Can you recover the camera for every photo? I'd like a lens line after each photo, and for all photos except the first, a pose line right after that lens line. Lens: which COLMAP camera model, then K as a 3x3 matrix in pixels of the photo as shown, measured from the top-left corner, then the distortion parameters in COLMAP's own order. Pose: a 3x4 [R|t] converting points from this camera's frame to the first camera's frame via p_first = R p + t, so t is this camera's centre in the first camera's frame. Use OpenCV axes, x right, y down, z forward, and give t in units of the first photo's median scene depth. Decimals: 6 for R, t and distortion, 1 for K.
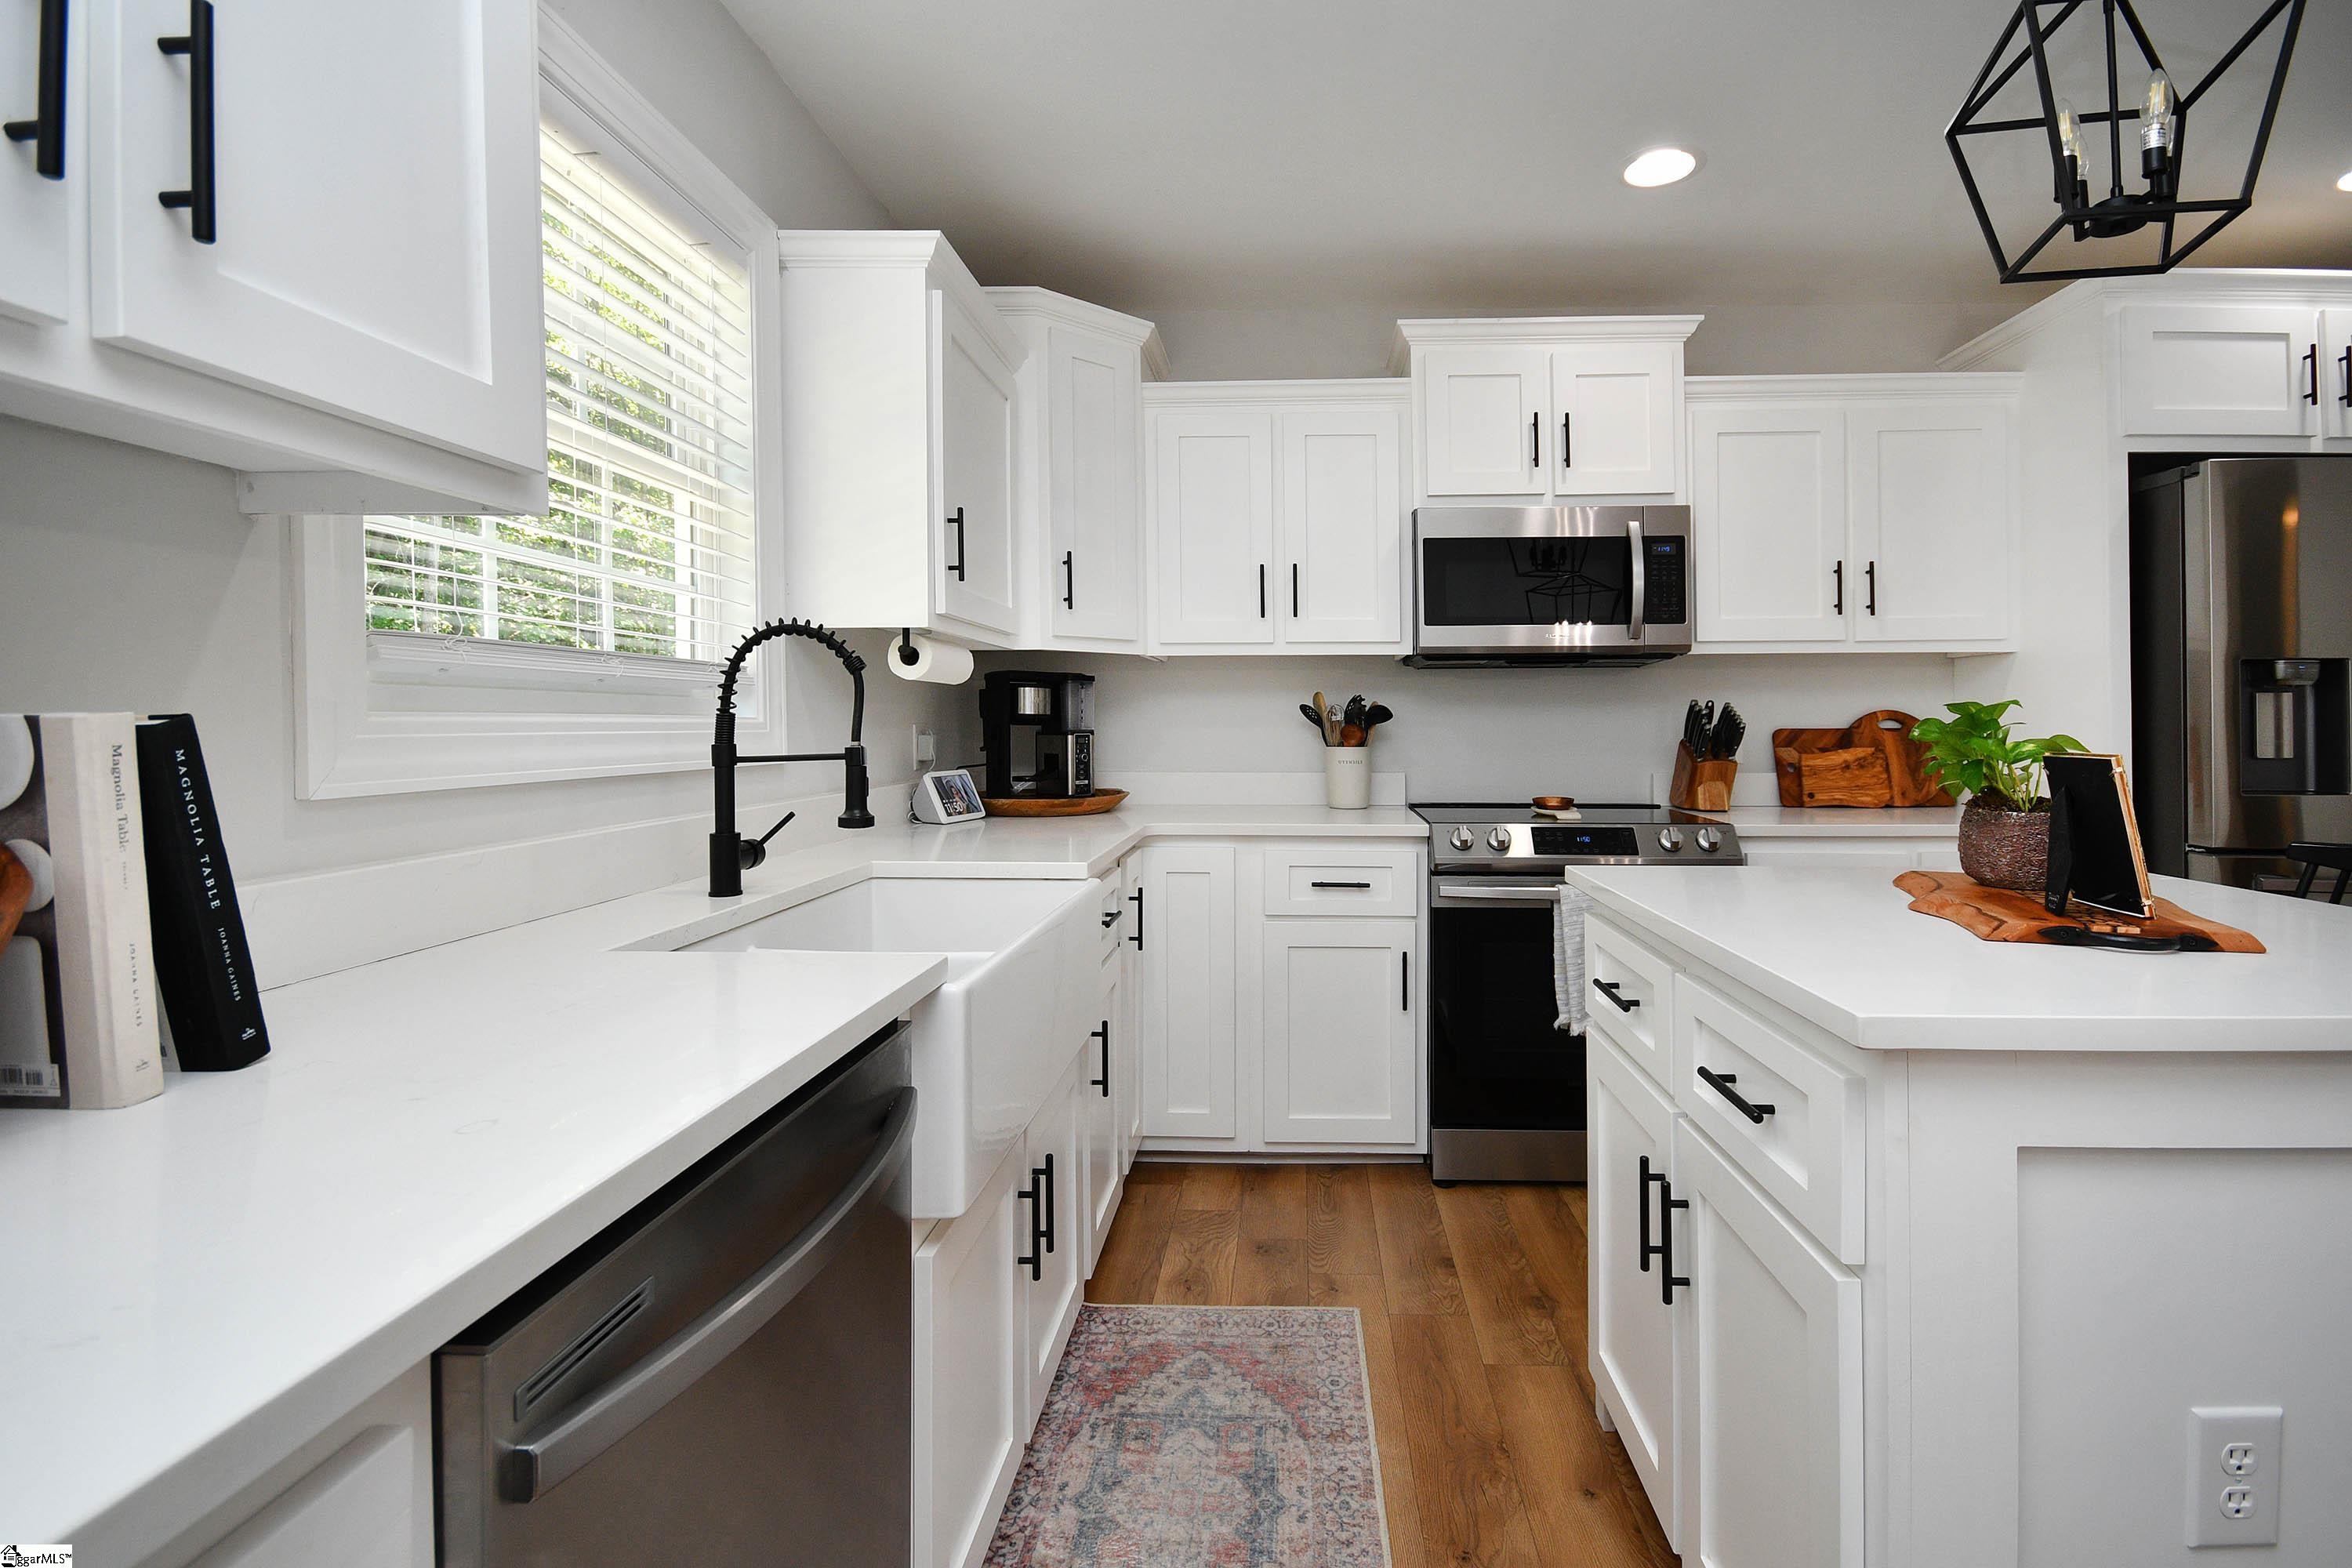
lens RADIAL K [[1059.8, 0, 1201.8], [0, 1059.8, 781.1], [0, 0, 1]] dist [-0.002861, 0.000236]
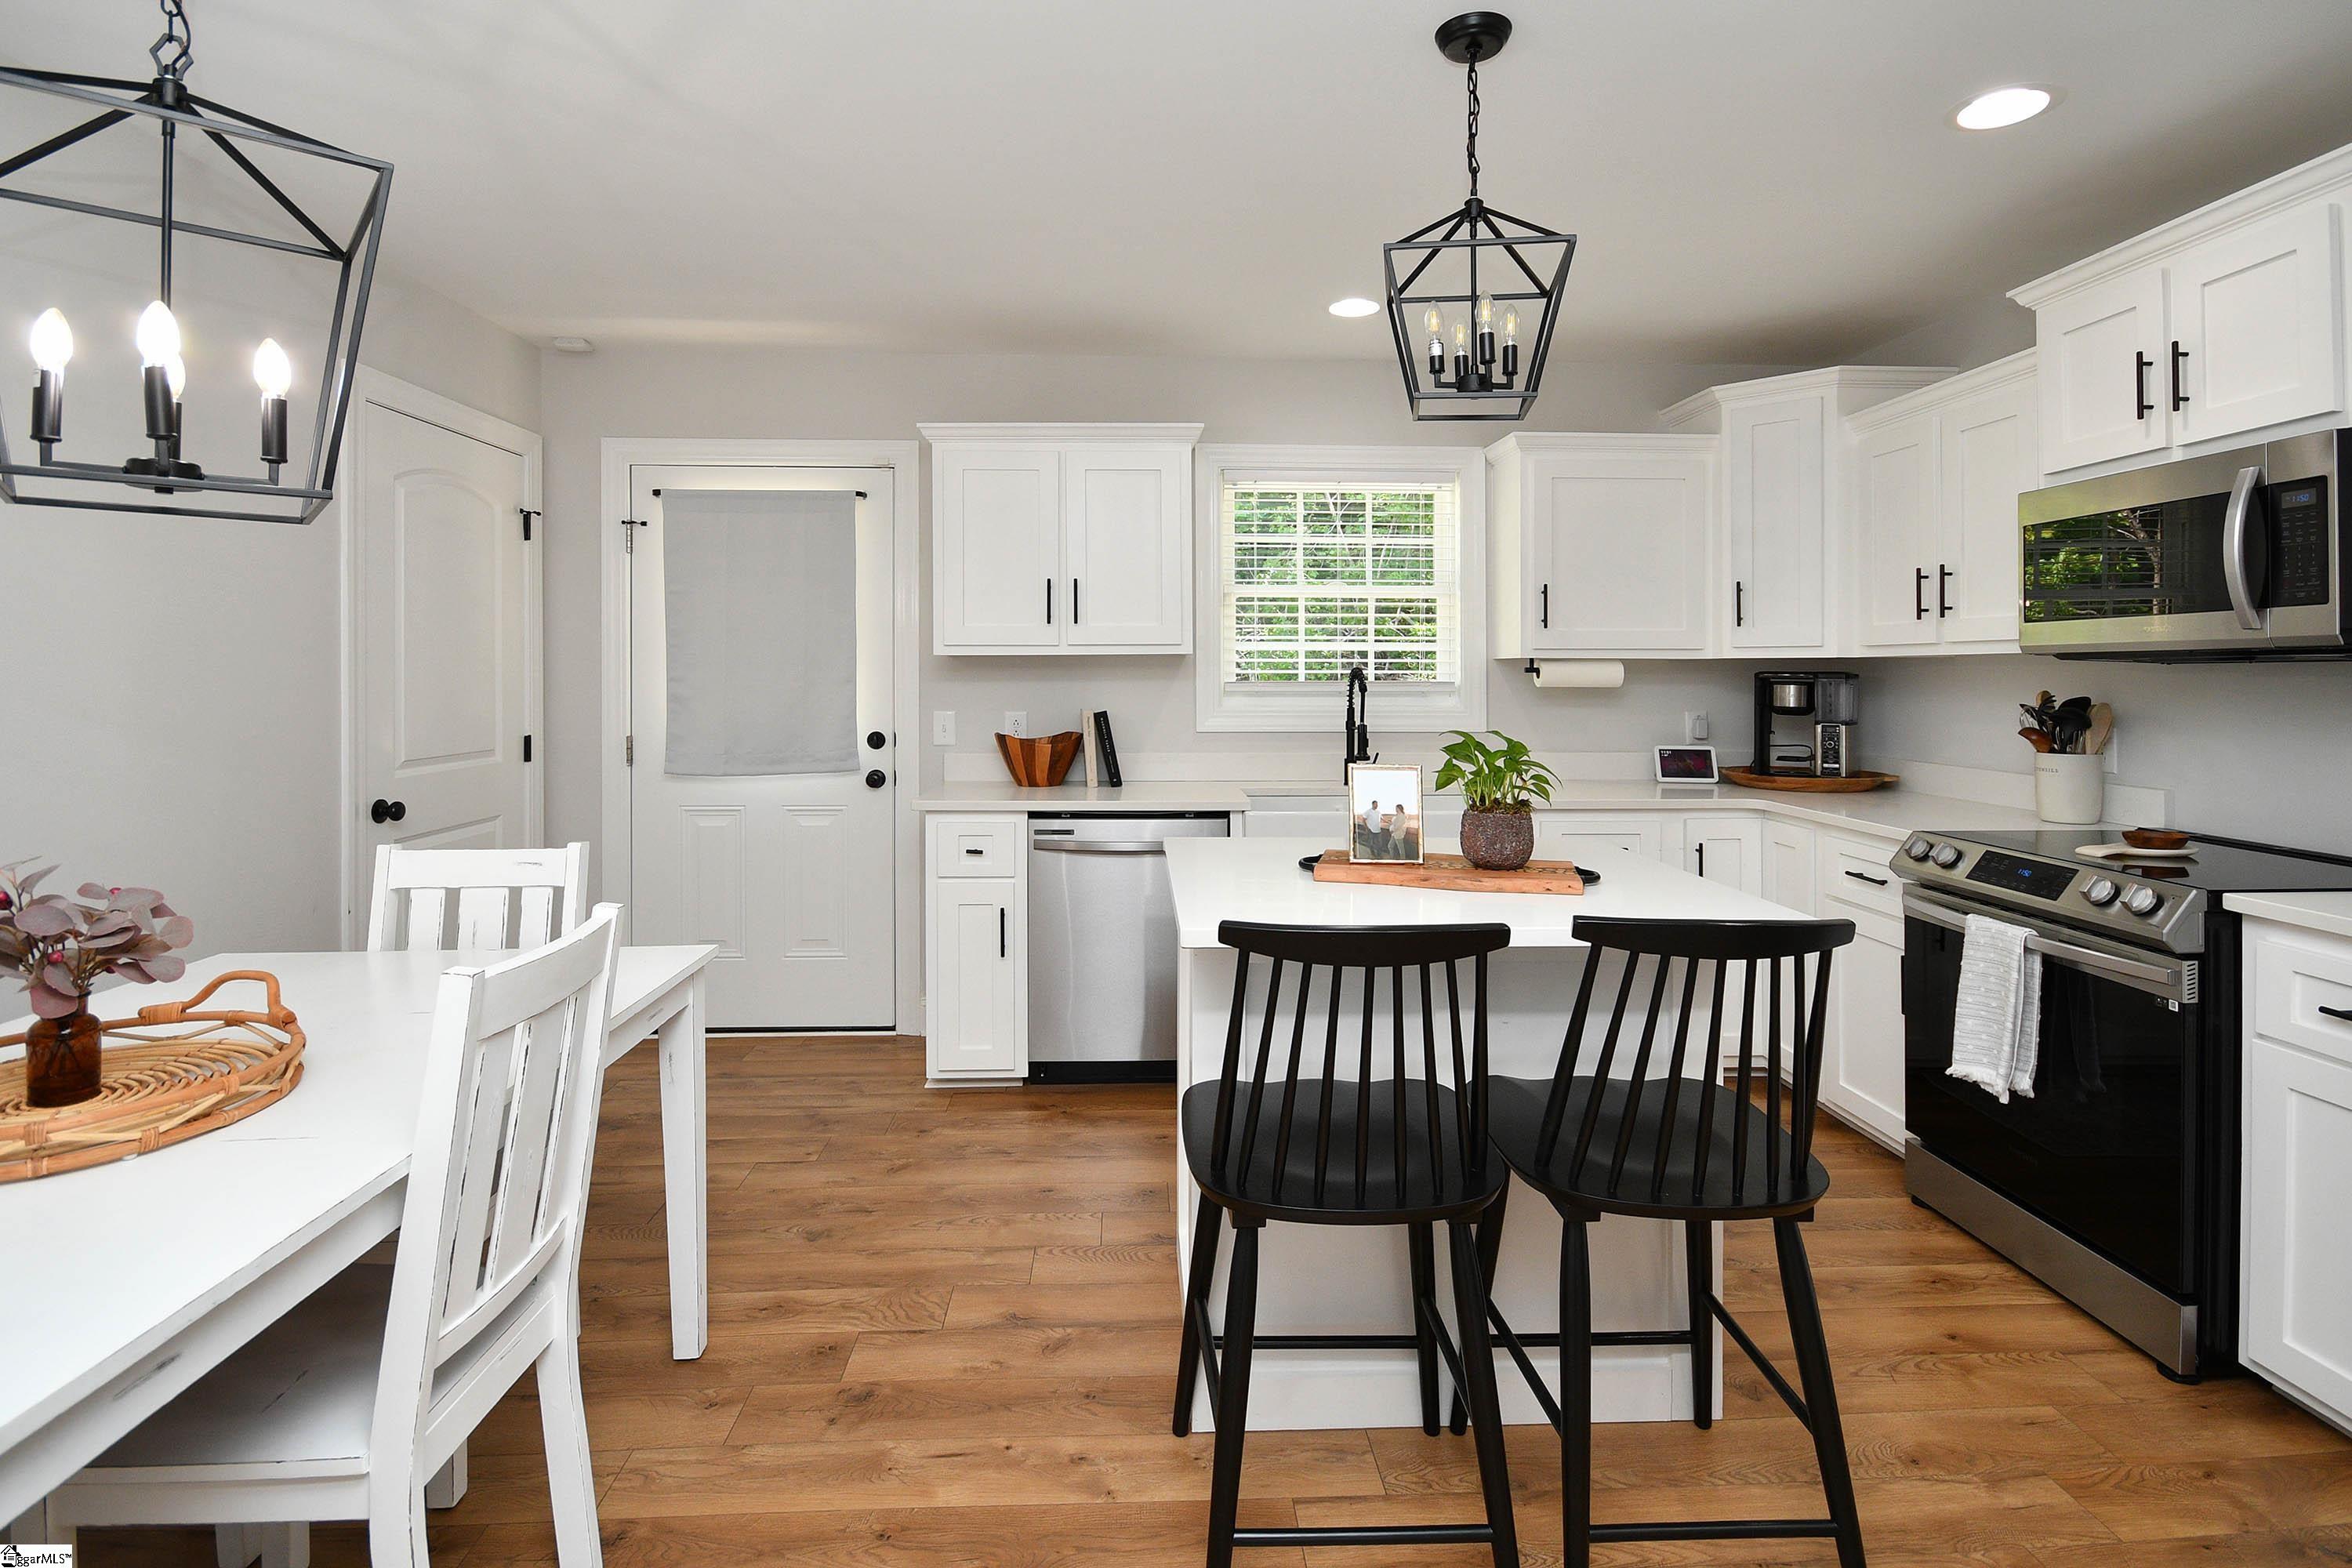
lens RADIAL K [[1059.8, 0, 1201.8], [0, 1059.8, 781.1], [0, 0, 1]] dist [-0.002861, 0.000236]
pose [[0.126321, 0.100383, -0.986897, 1.012287], [-0.053158, 0.994122, 0.094314, -0.059491], [0.990564, 0.040548, 0.130915, 0.195895]]
